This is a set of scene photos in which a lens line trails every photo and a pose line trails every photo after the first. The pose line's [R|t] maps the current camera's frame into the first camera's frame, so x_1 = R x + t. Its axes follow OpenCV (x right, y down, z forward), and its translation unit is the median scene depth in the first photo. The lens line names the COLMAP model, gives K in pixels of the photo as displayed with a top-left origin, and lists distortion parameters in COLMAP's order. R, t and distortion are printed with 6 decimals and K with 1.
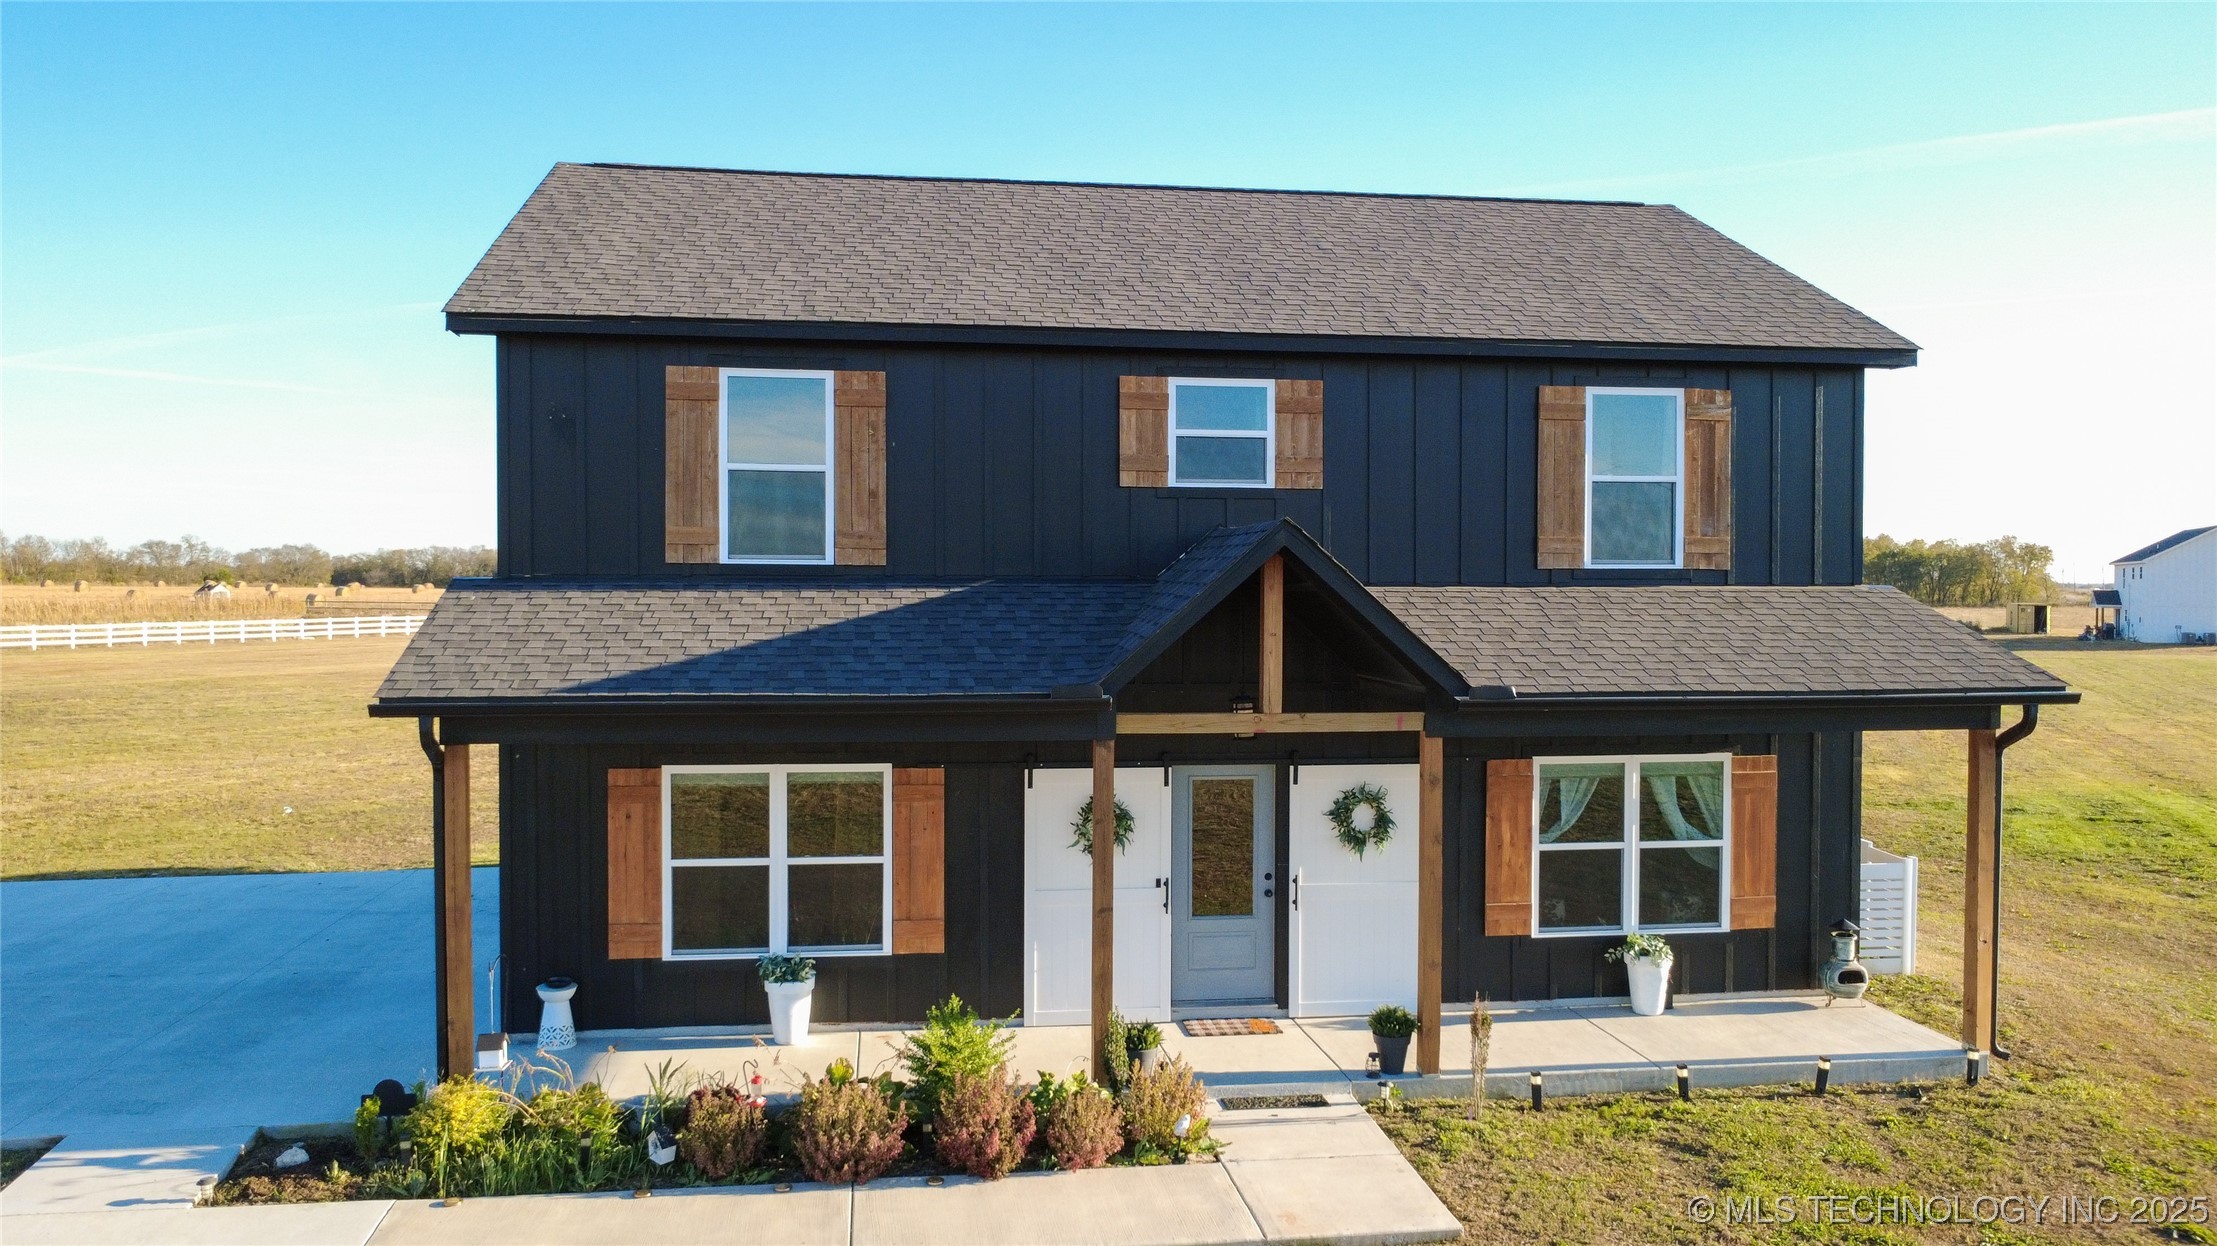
lens RADIAL K [[1648.1, 0, 1100.3], [0, 1648.1, 612.3], [0, 0, 1]] dist [-0.000062, 0.000093]
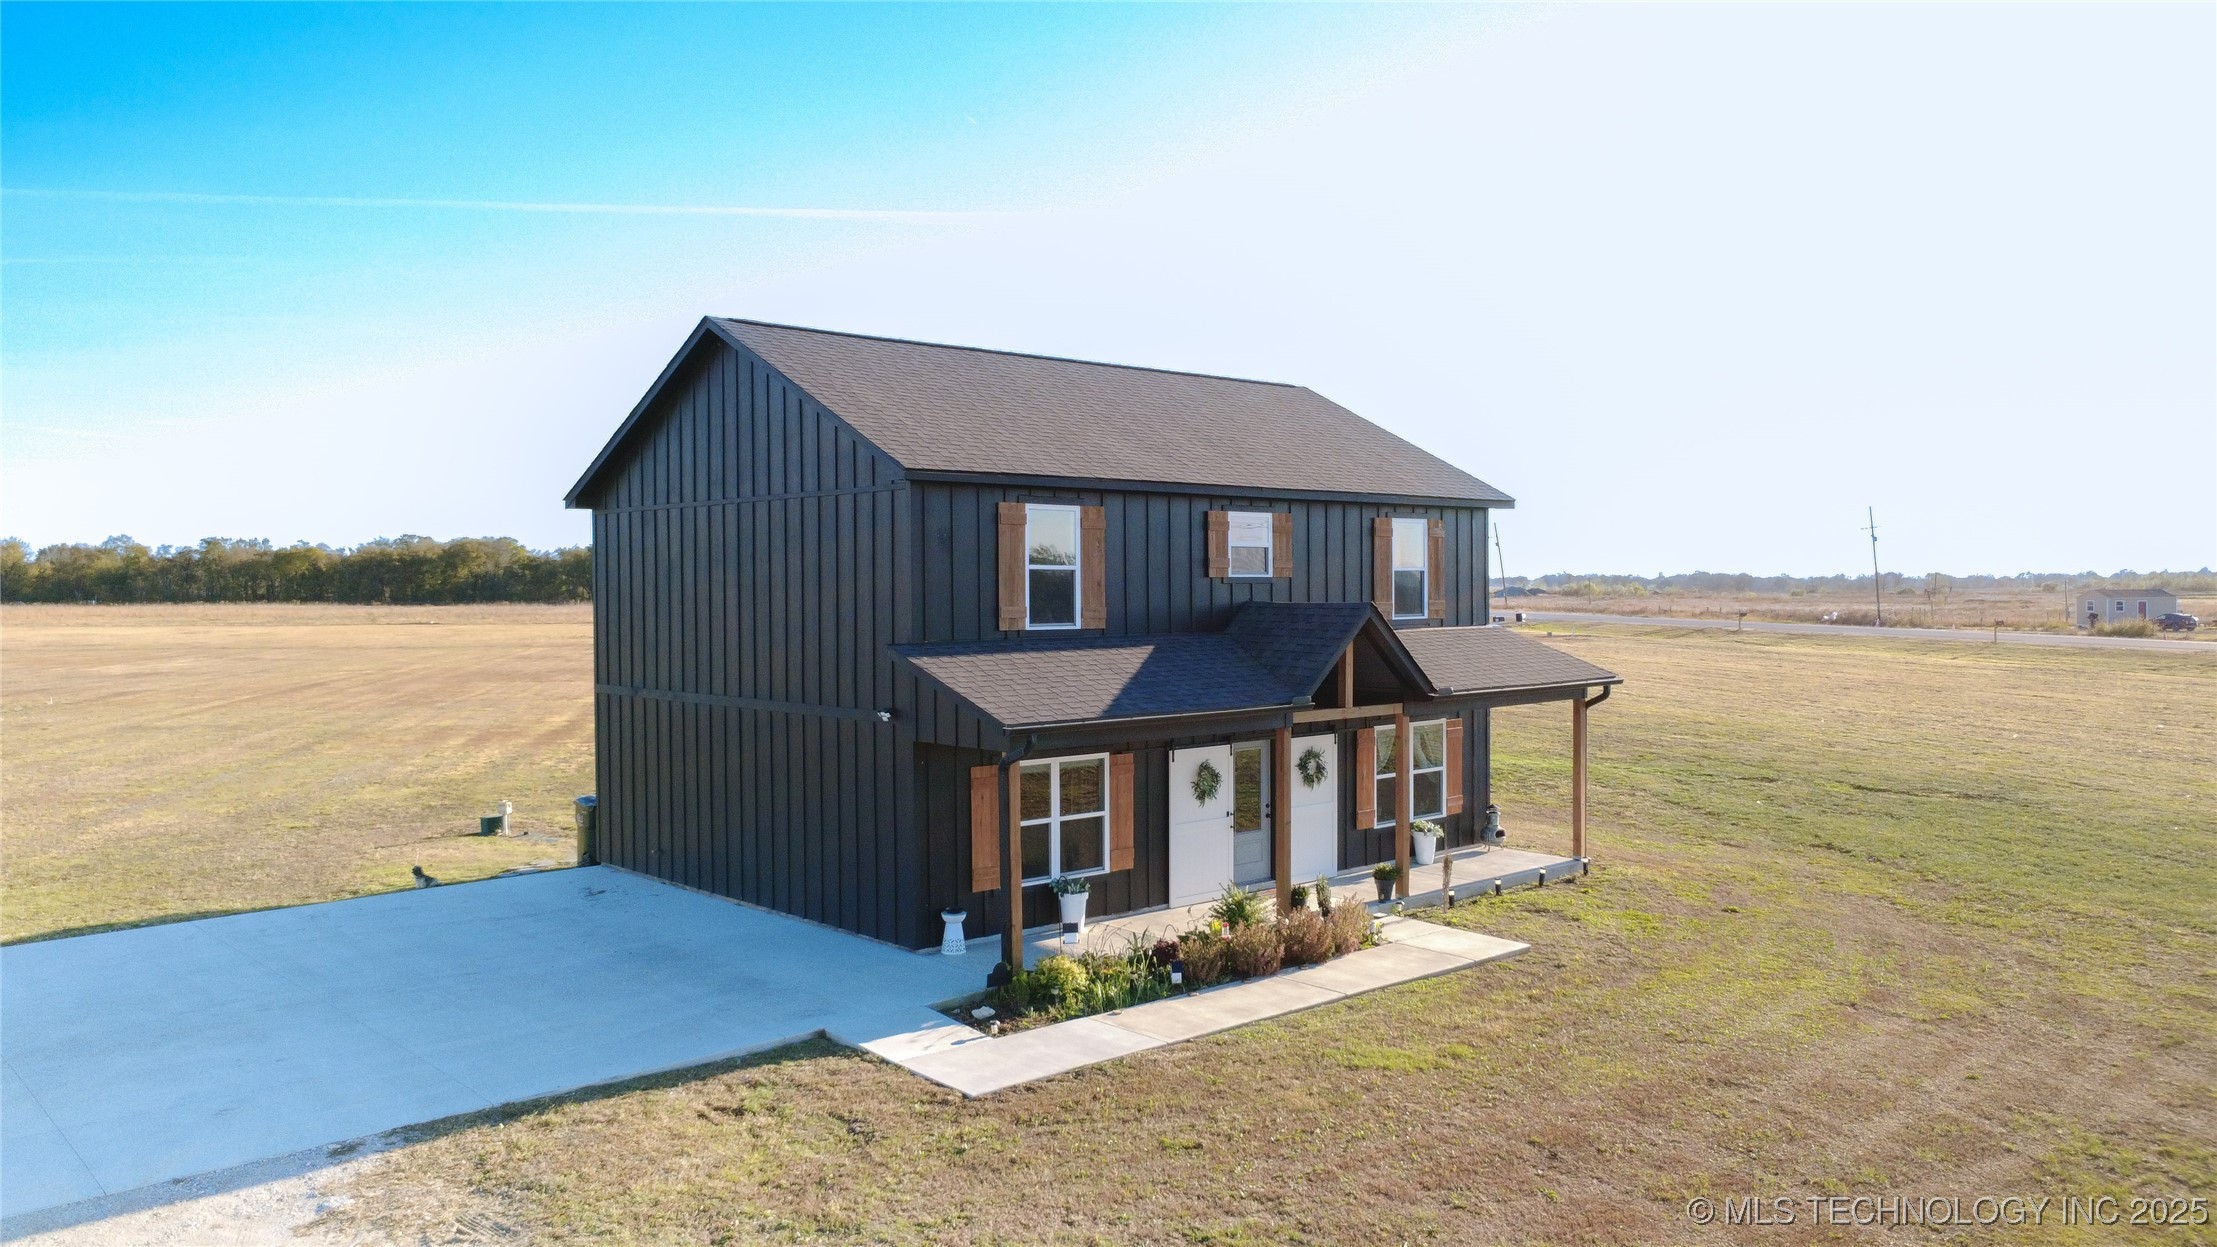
lens RADIAL K [[1648.1, 0, 1101.0], [0, 1648.1, 609.7], [0, 0, 1]] dist [-0.000062, 0.000093]
pose [[0.825177, -0.016324, 0.564639, -1.026950], [0.016656, 0.999851, 0.004565, -0.053438], [-0.564629, 0.005638, 0.825326, -0.310765]]
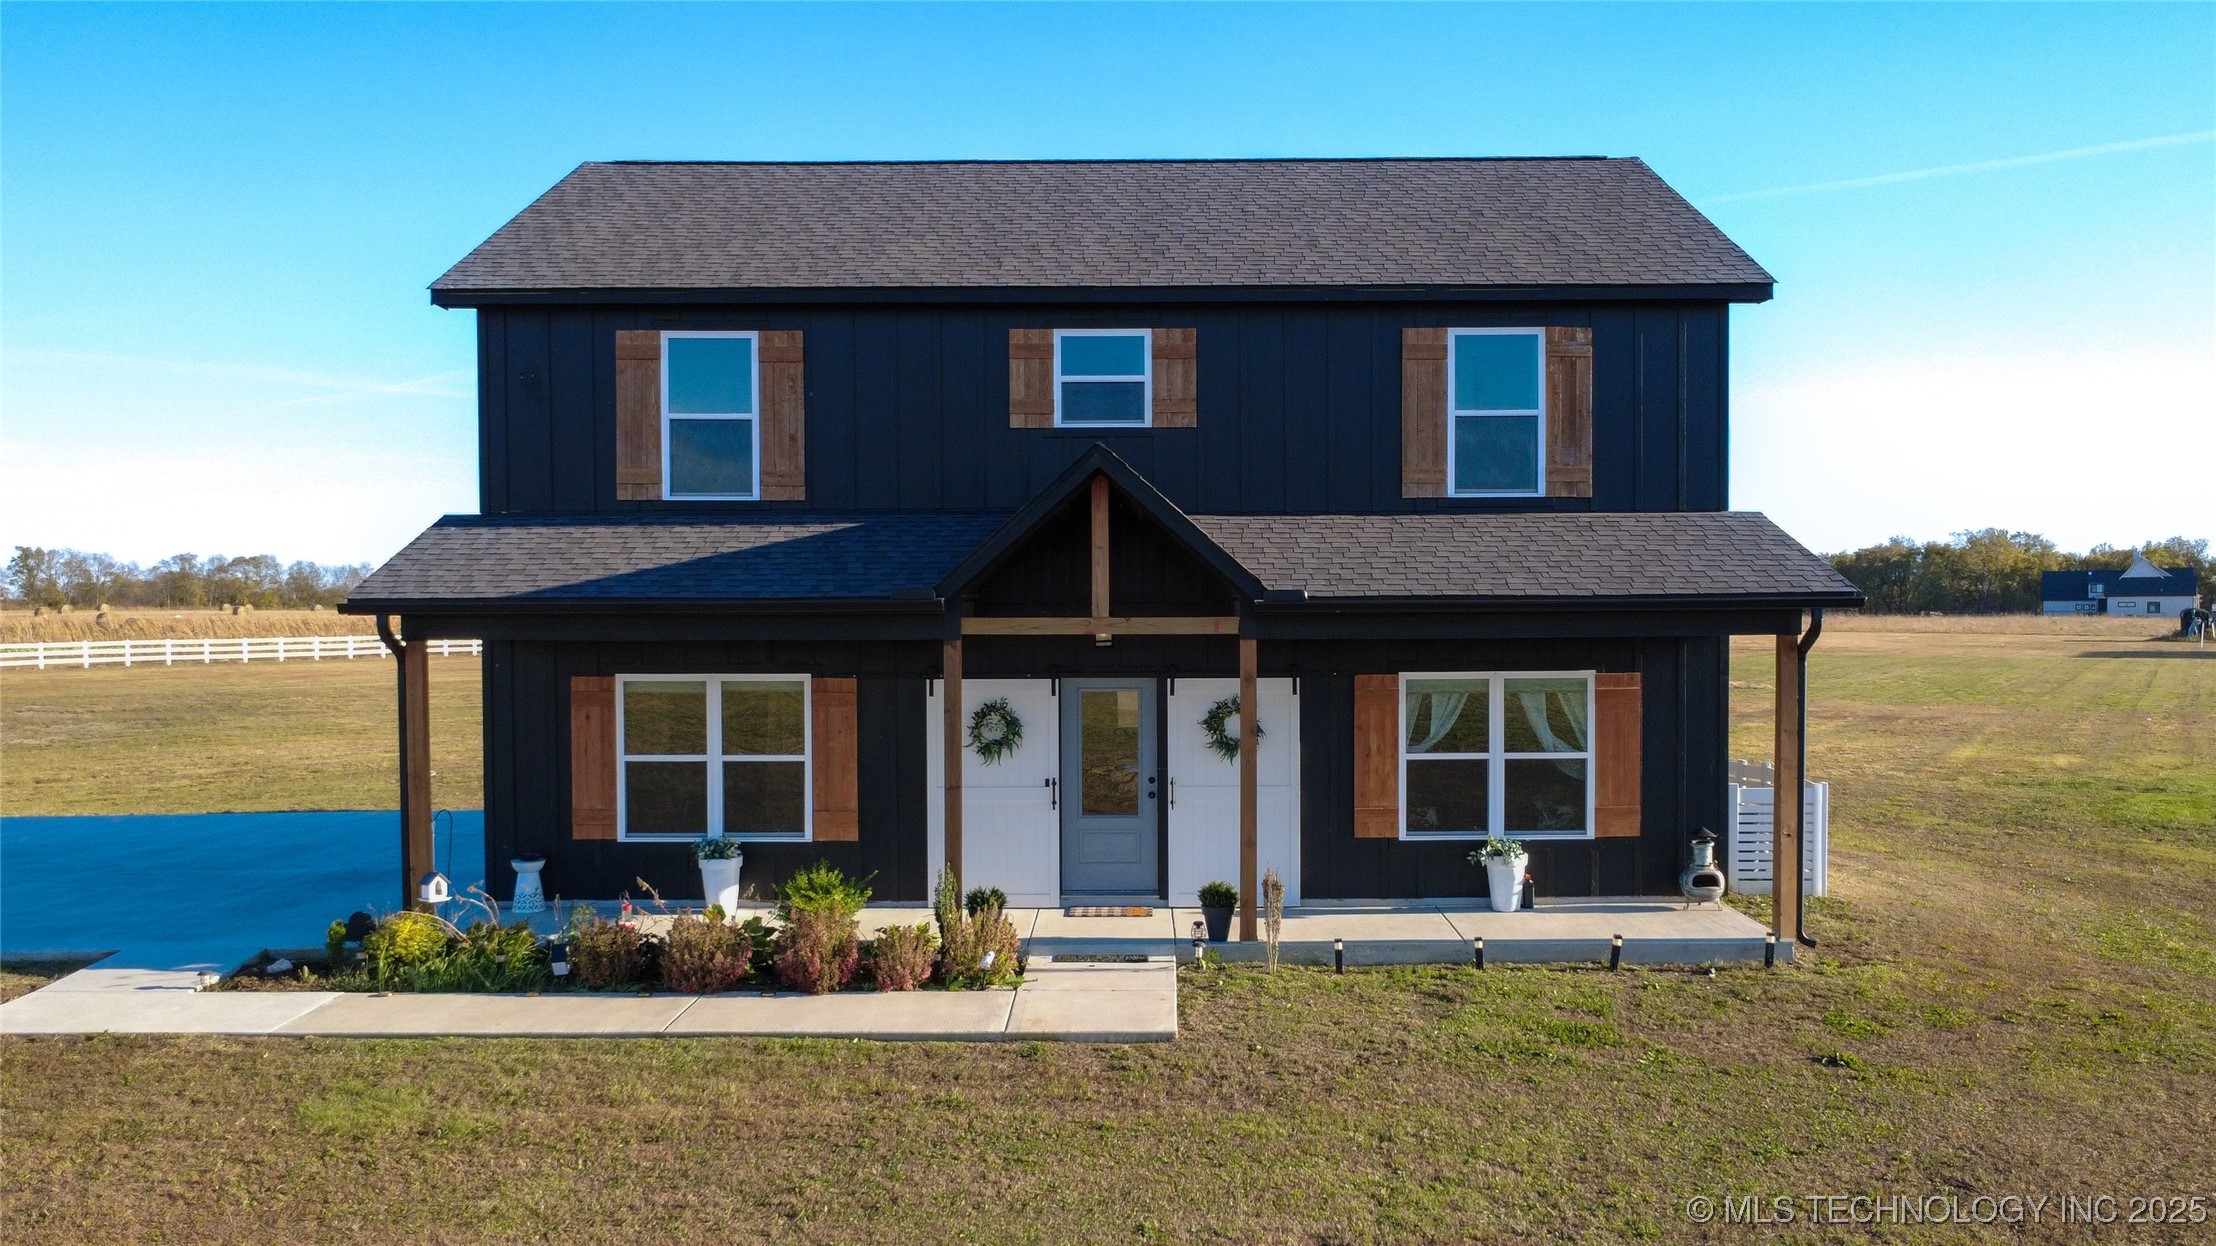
lens RADIAL K [[1776.2, 0, 1127.1], [0, 1776.2, 646.7], [0, 0, 1]] dist [0.001499, -0.004022]
pose [[0.989462, -0.003695, -0.144746, 0.267888], [0.004500, 0.999976, 0.005235, 0.067188], [0.144723, -0.005831, 0.989455, -0.185901]]
